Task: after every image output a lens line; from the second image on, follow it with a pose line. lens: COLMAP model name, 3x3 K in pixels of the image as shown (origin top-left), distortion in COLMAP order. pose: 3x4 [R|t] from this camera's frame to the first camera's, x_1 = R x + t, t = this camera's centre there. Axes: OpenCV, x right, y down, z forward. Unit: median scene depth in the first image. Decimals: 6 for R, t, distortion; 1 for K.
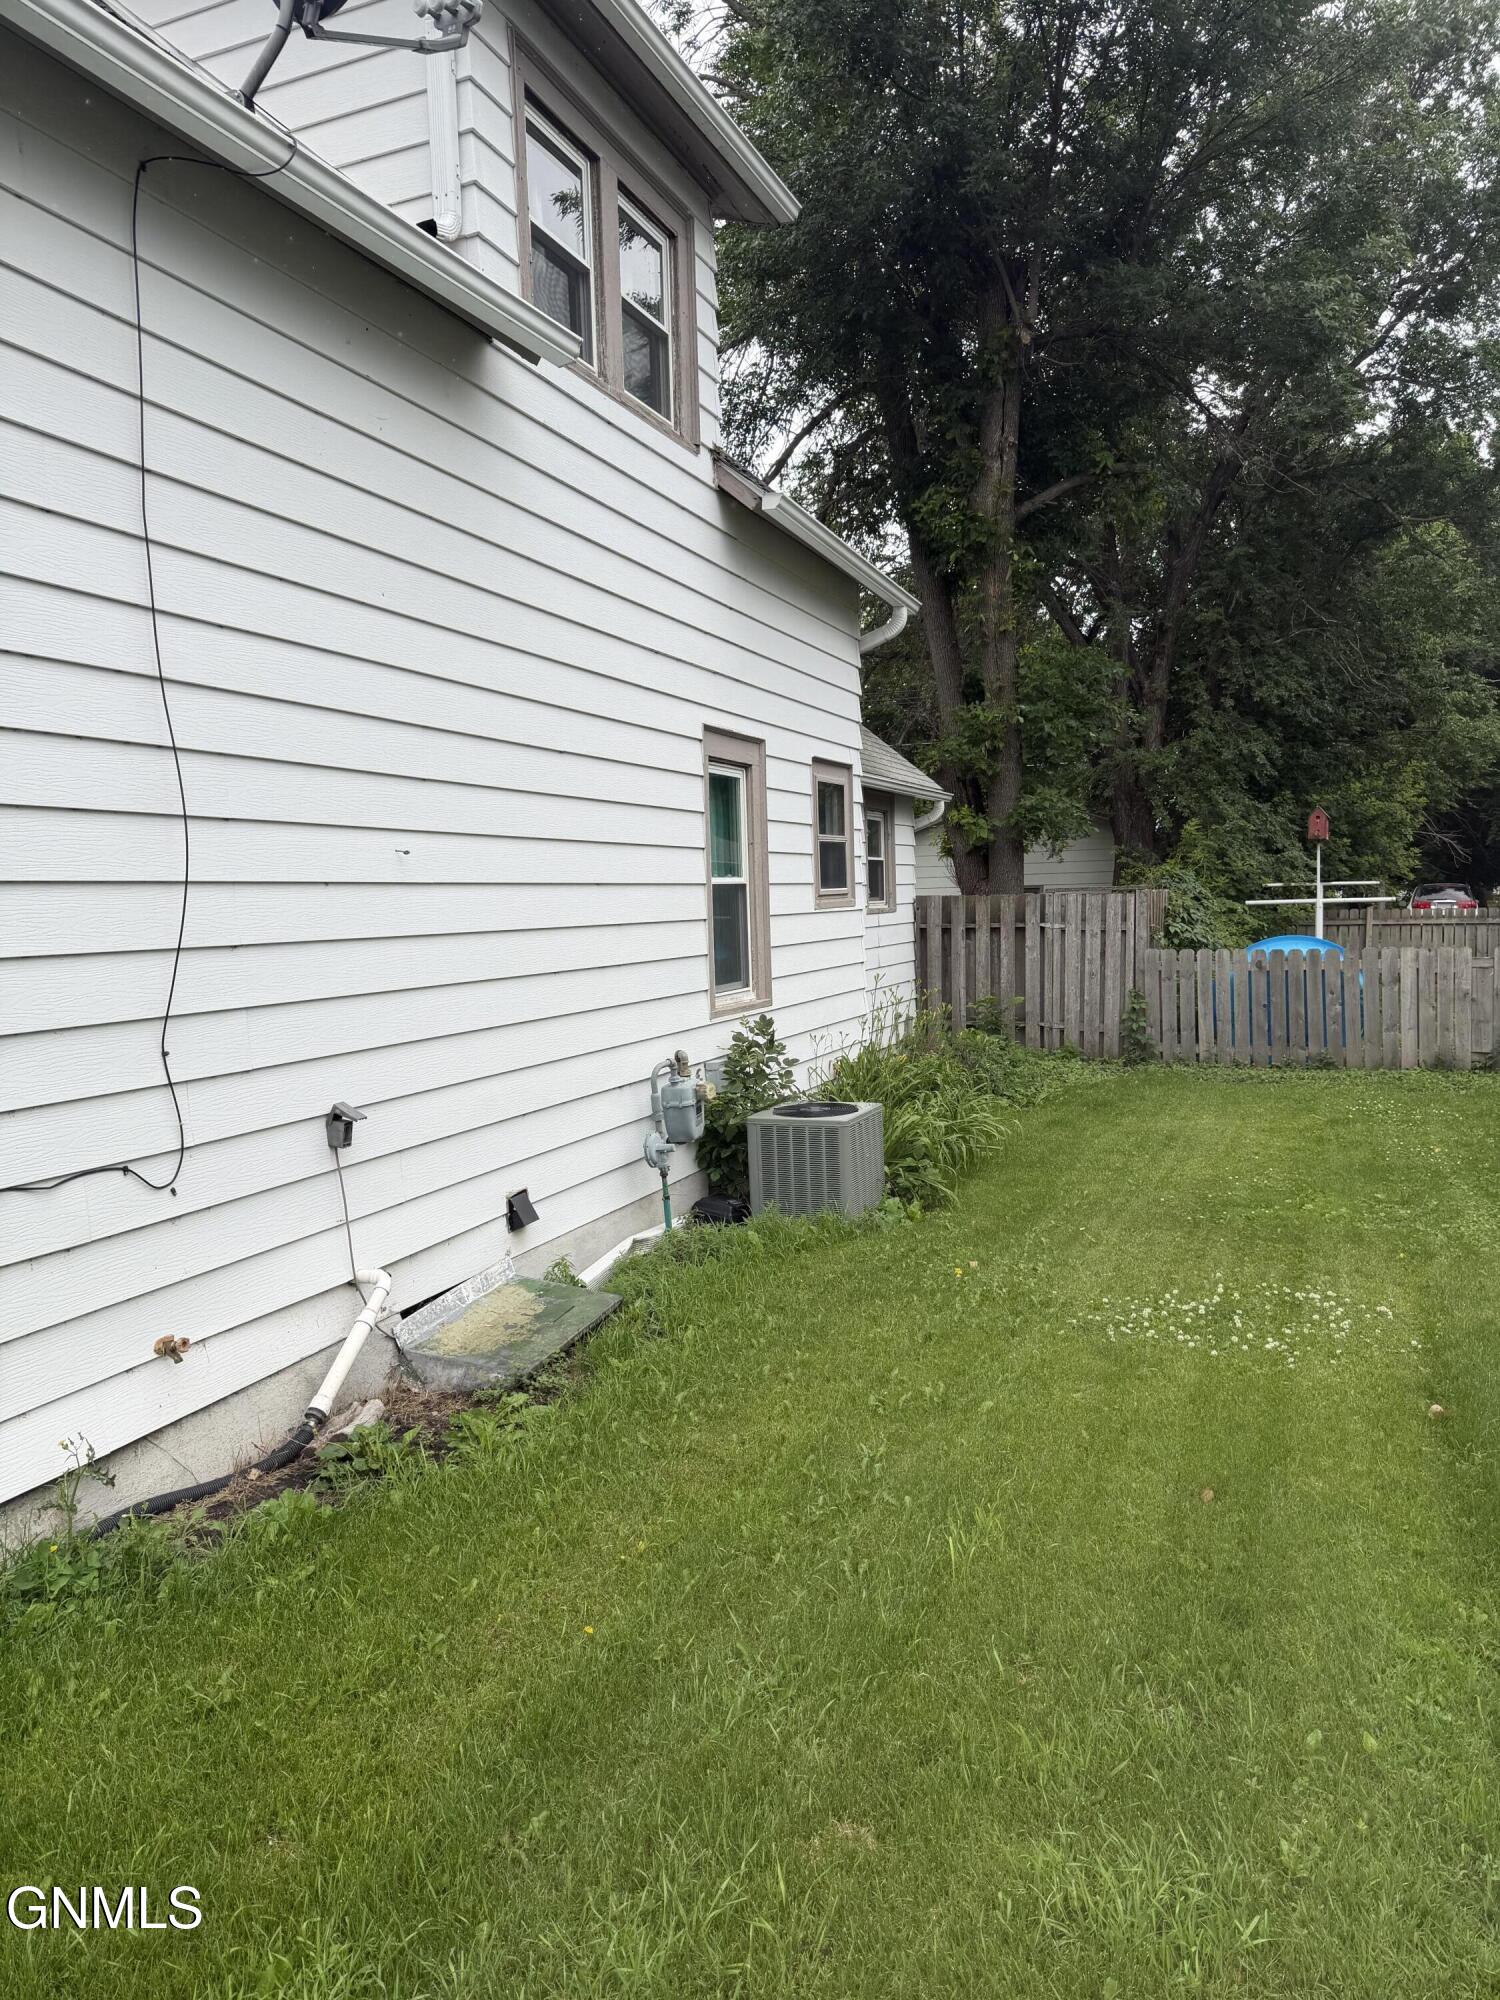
lens RADIAL K [[1406.3, 0, 734.1], [0, 1406.3, 991.6], [0, 0, 1]] dist [0.002430, -0.017182]
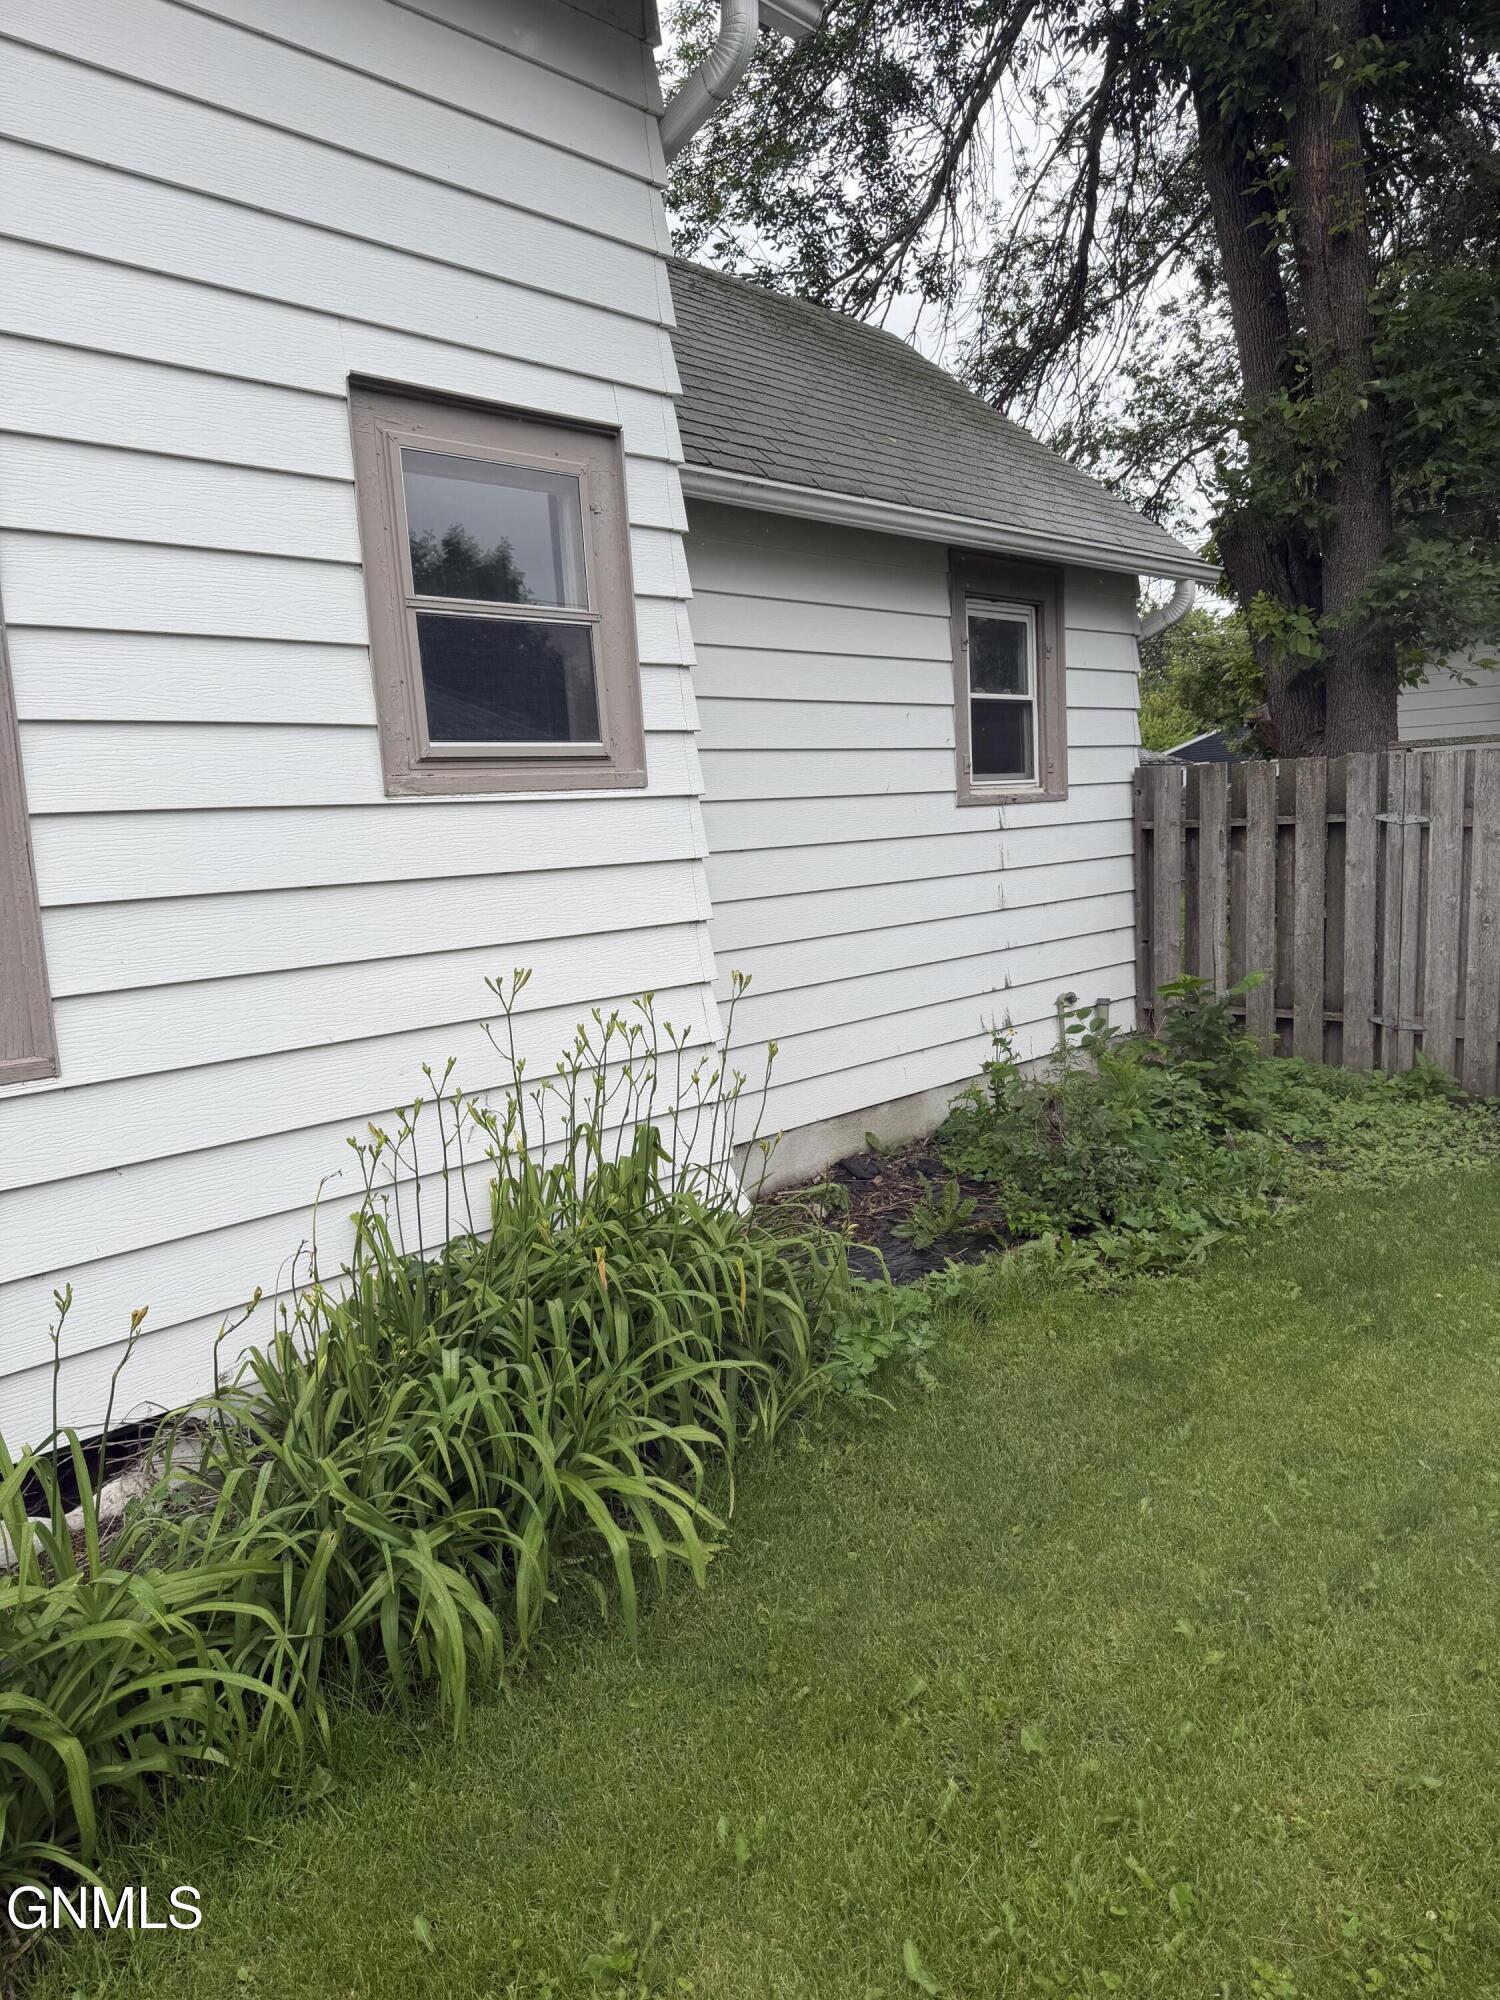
lens RADIAL K [[1406.3, 0, 743.7], [0, 1406.3, 994.7], [0, 0, 1]] dist [0.002430, -0.017182]
pose [[0.929210, 0.021163, -0.368946, 0.195376], [0.004315, 0.997669, 0.068095, -0.020341], [0.369528, -0.064867, 0.926953, 0.462221]]
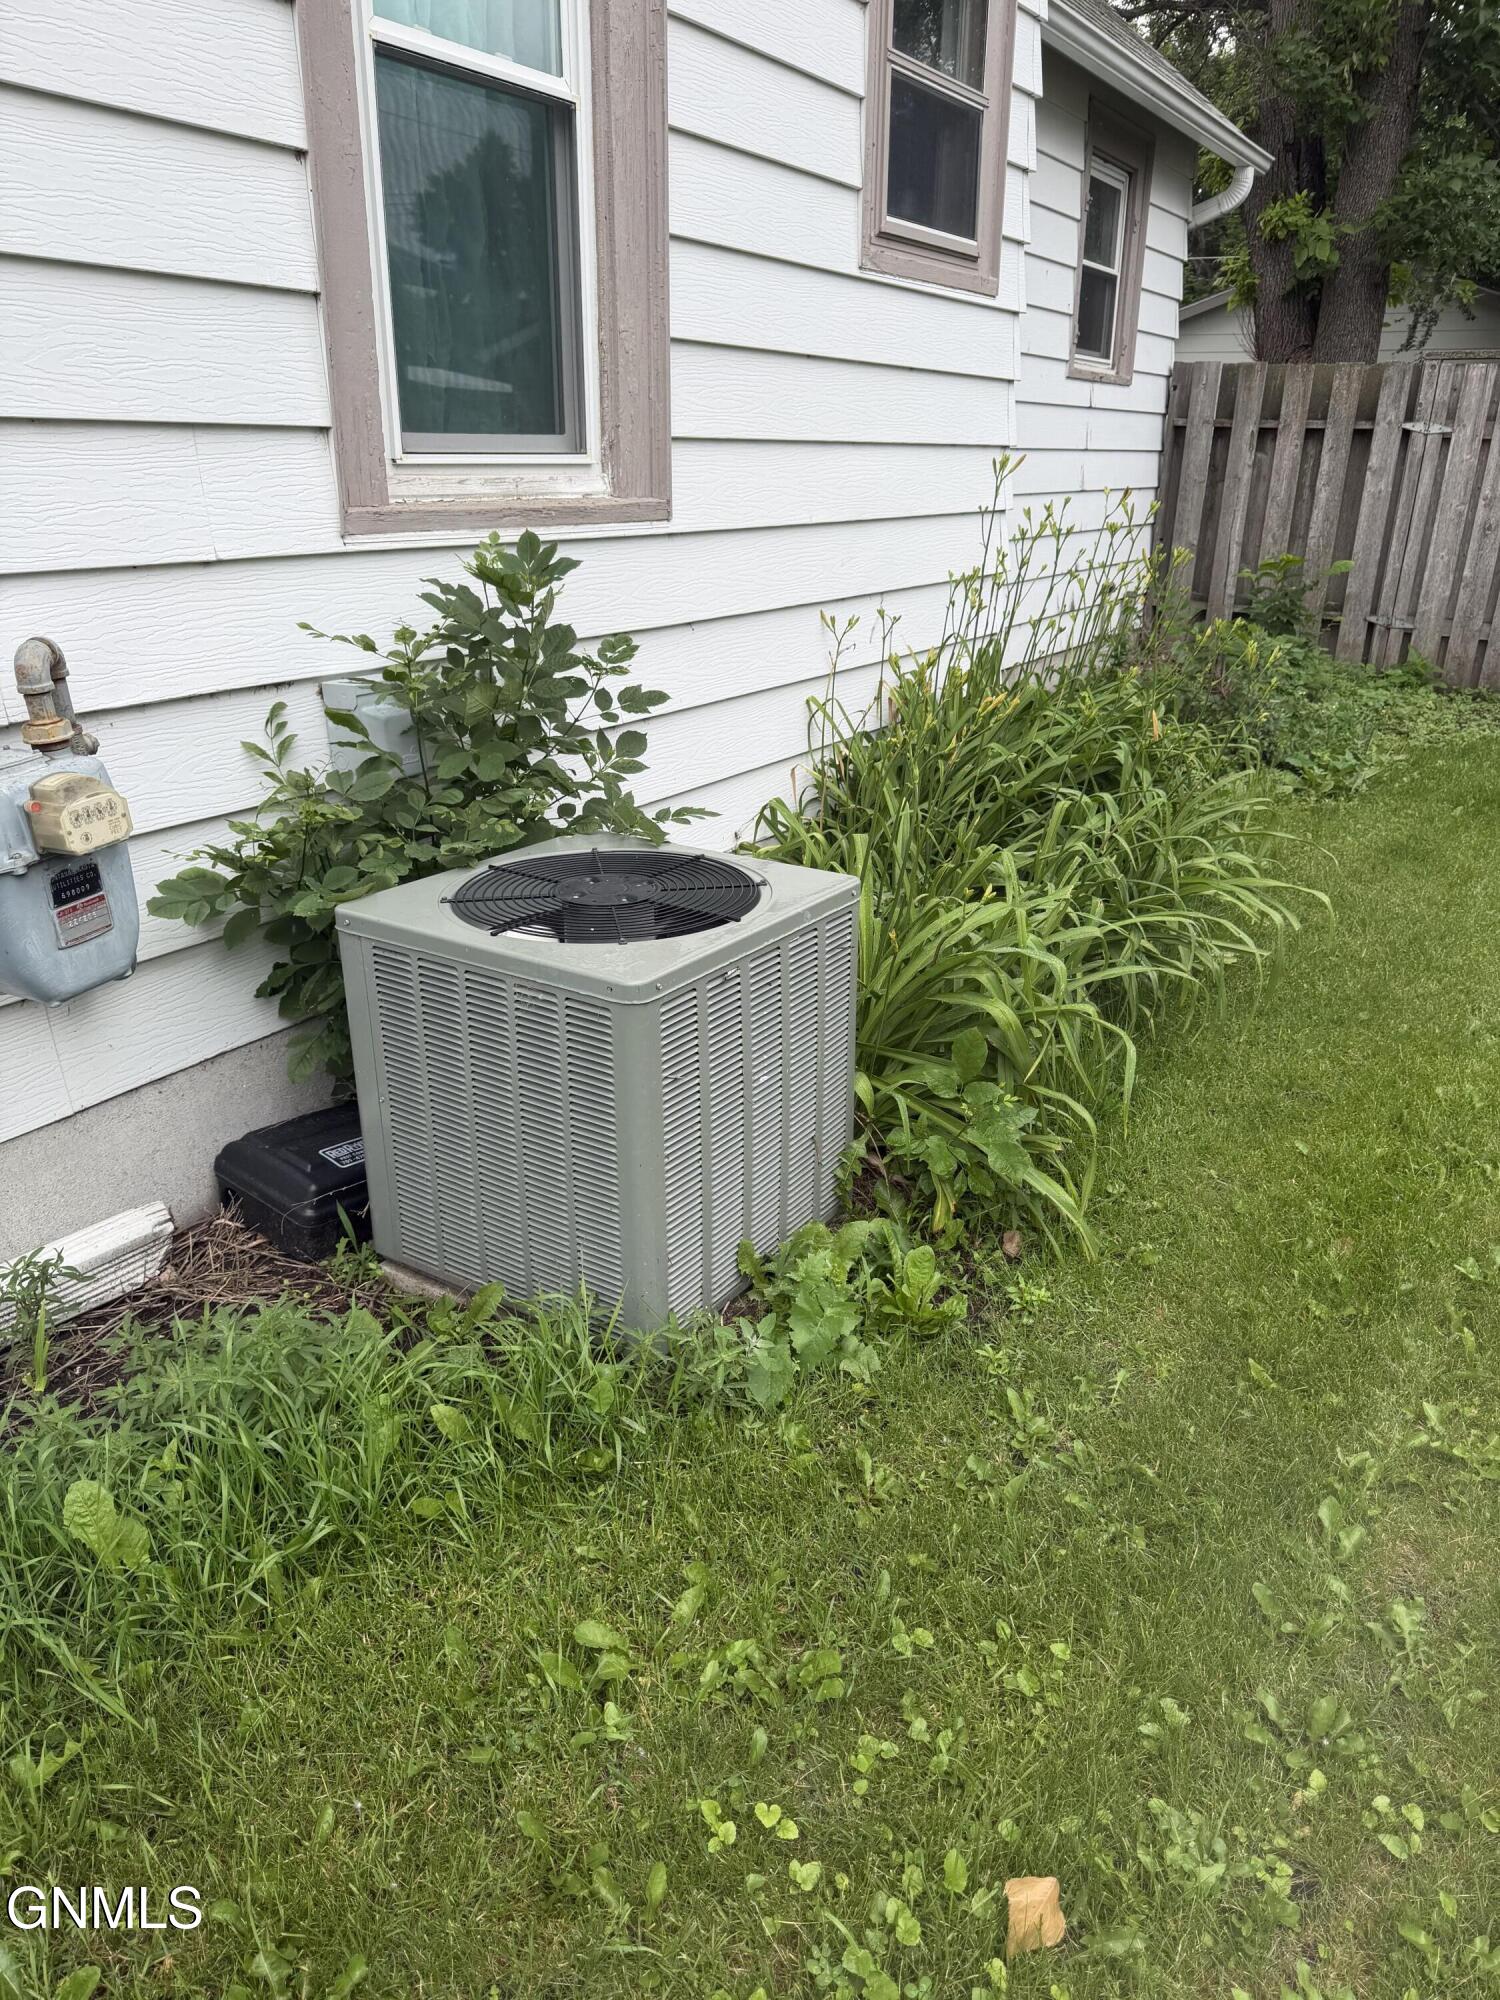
lens RADIAL K [[1406.3, 0, 764.1], [0, 1406.3, 1016.9], [0, 0, 1]] dist [0.002430, -0.017182]
pose [[0.986906, 0.097416, -0.128559, 0.068667], [-0.052514, 0.947655, 0.314949, 0.010059], [0.152511, -0.304074, 0.940361, 0.394478]]
